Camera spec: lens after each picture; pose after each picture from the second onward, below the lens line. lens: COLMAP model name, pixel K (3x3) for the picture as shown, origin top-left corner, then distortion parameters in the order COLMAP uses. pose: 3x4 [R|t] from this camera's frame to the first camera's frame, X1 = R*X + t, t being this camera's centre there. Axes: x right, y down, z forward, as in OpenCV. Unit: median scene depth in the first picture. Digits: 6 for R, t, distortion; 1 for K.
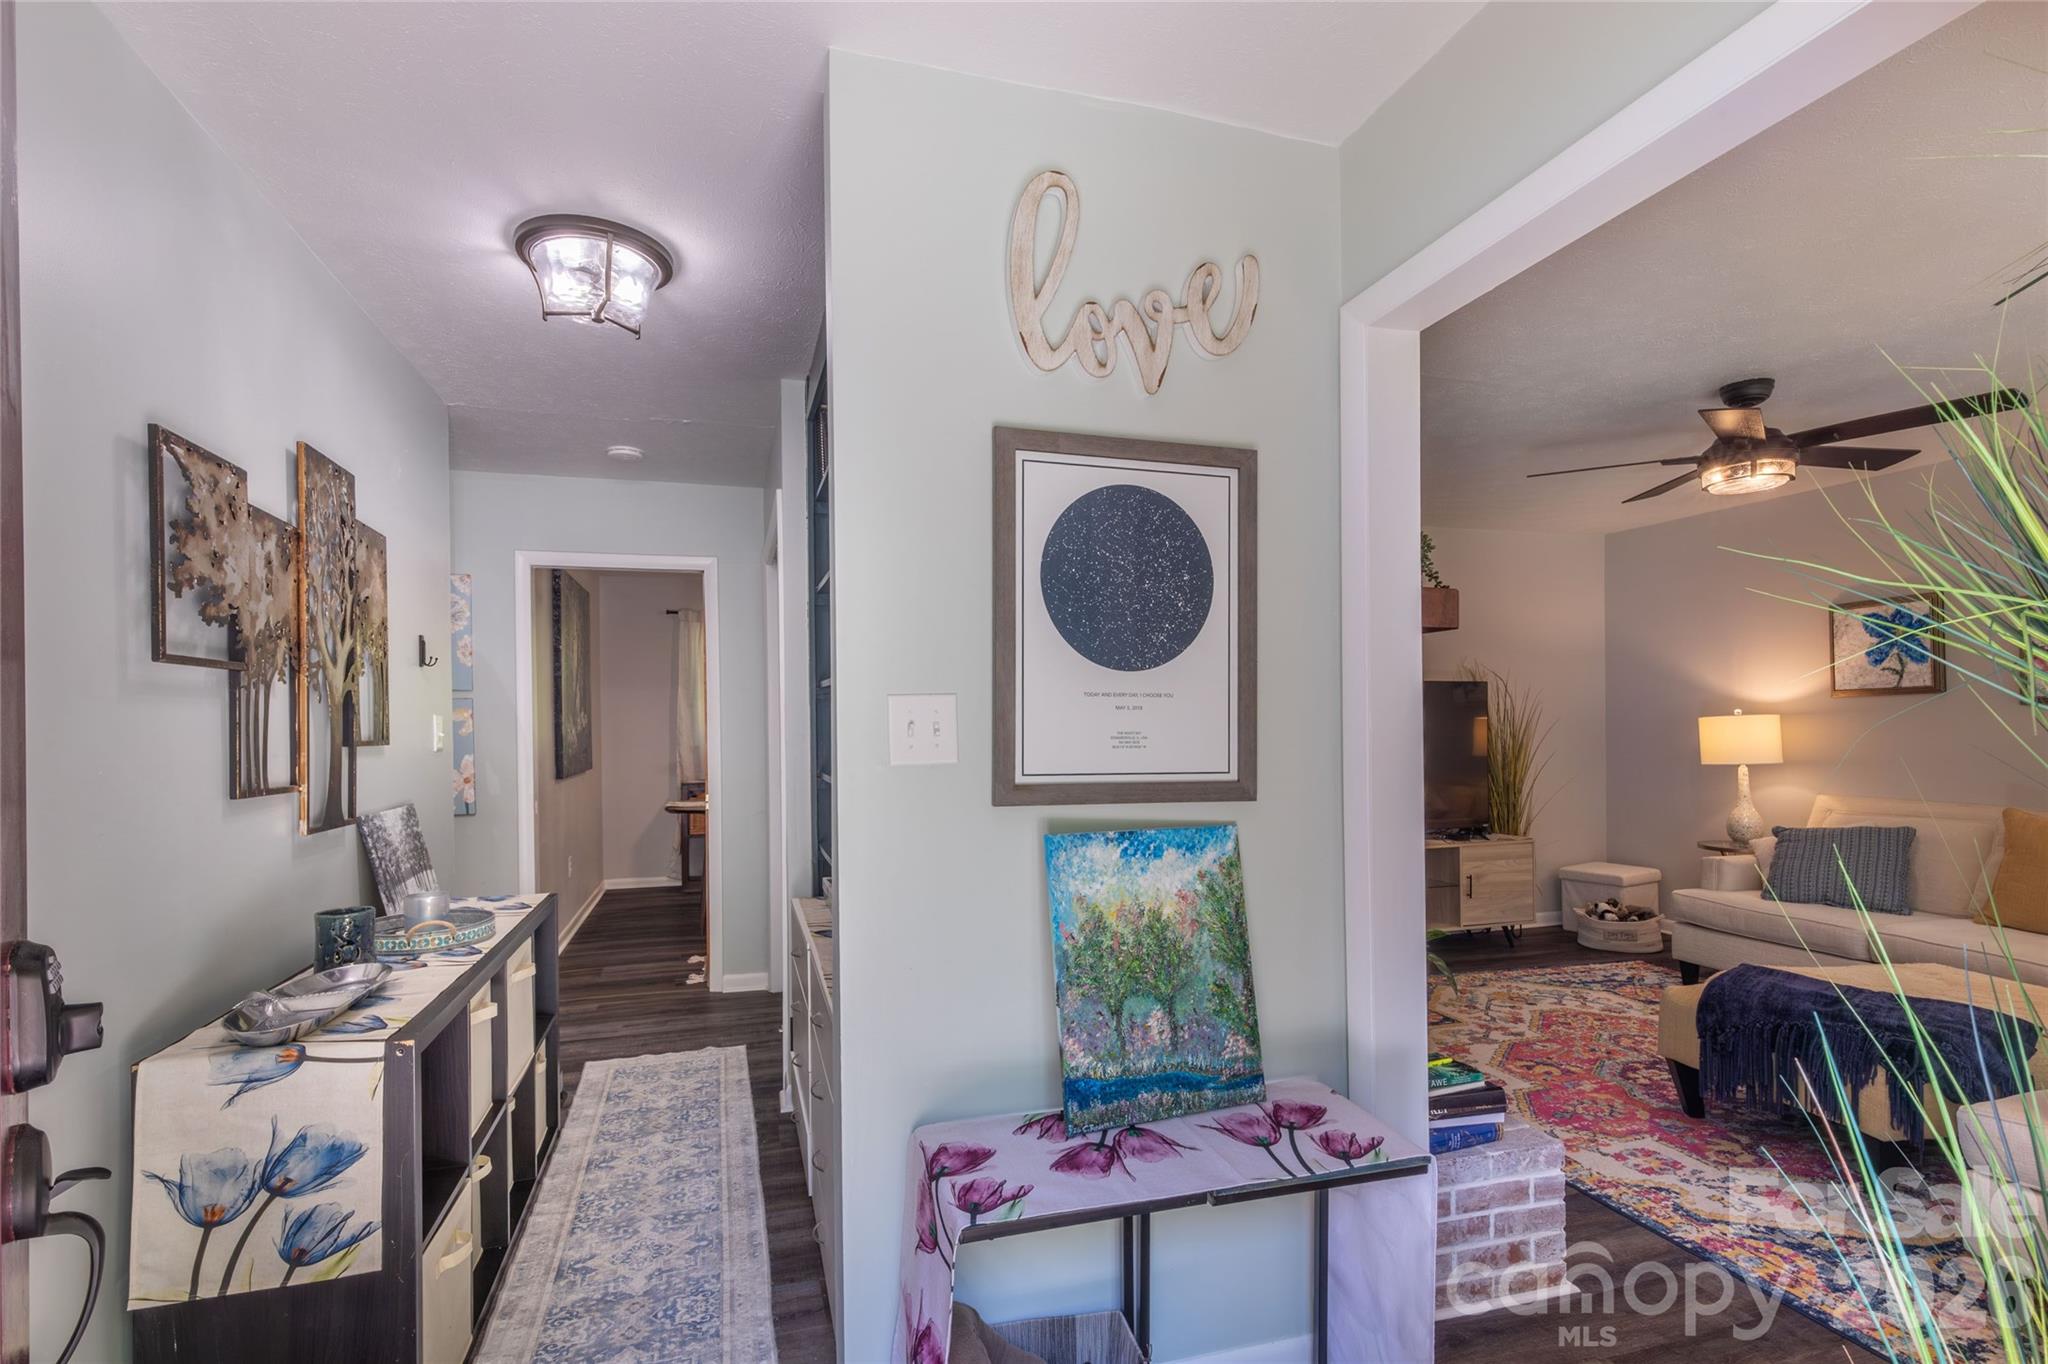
lens RADIAL K [[935.0, 0, 997.6], [0, 935.0, 667.0], [0, 0, 1]] dist [0.001595, -0.000614]
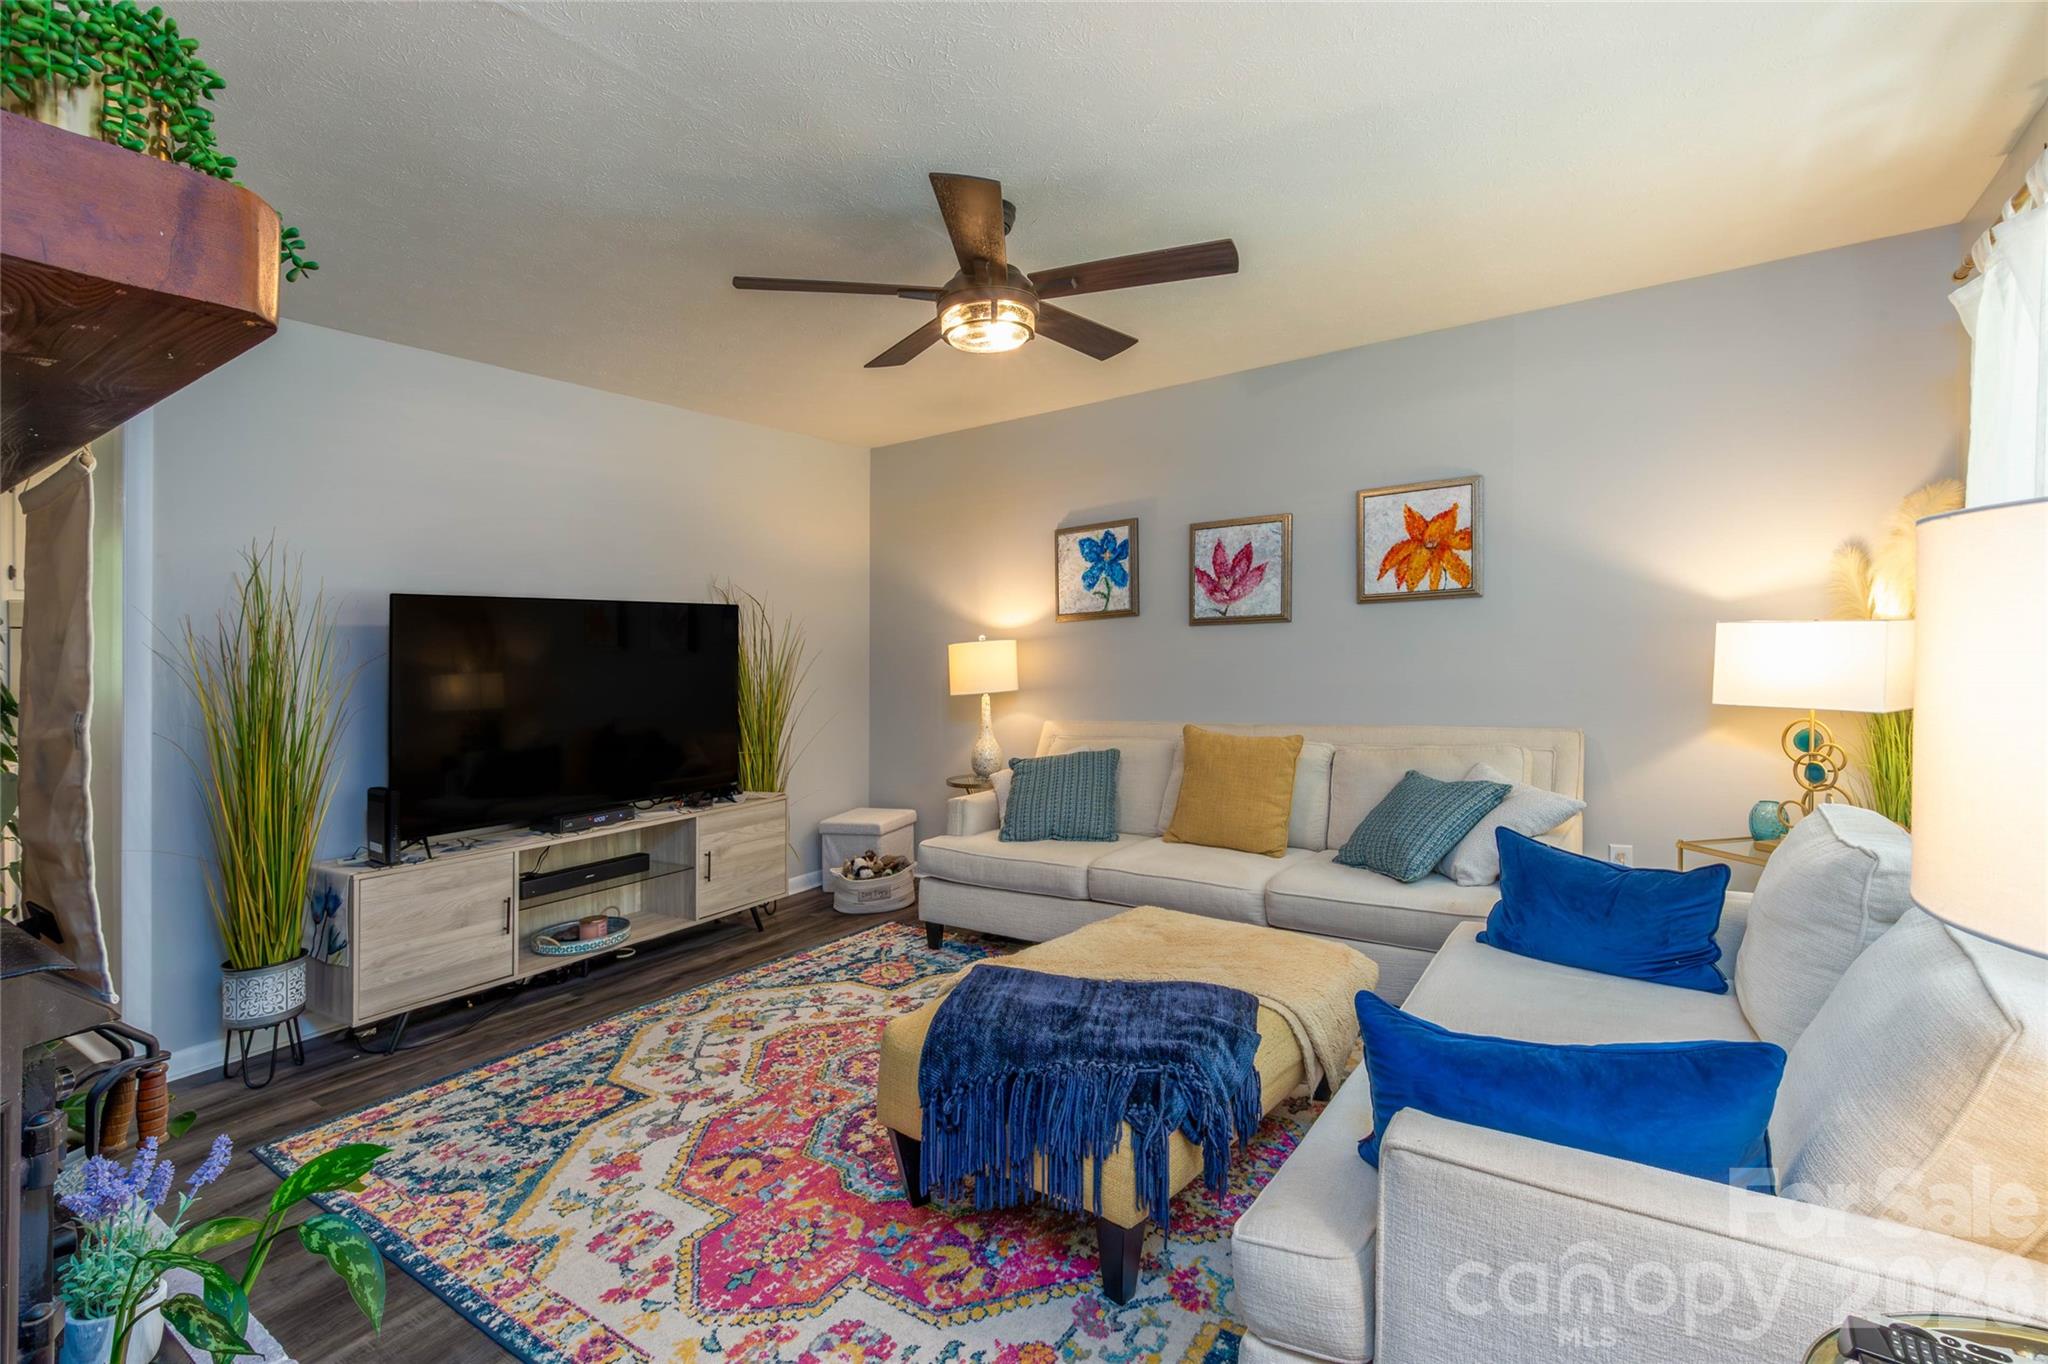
lens RADIAL K [[935.0, 0, 997.6], [0, 935.0, 667.0], [0, 0, 1]] dist [0.001595, -0.000614]
pose [[0.778957, -0.028538, 0.626428, 0.251921], [-0.007438, 0.998473, 0.054735, 0.030365], [-0.627034, -0.047296, 0.777555, 0.303781]]
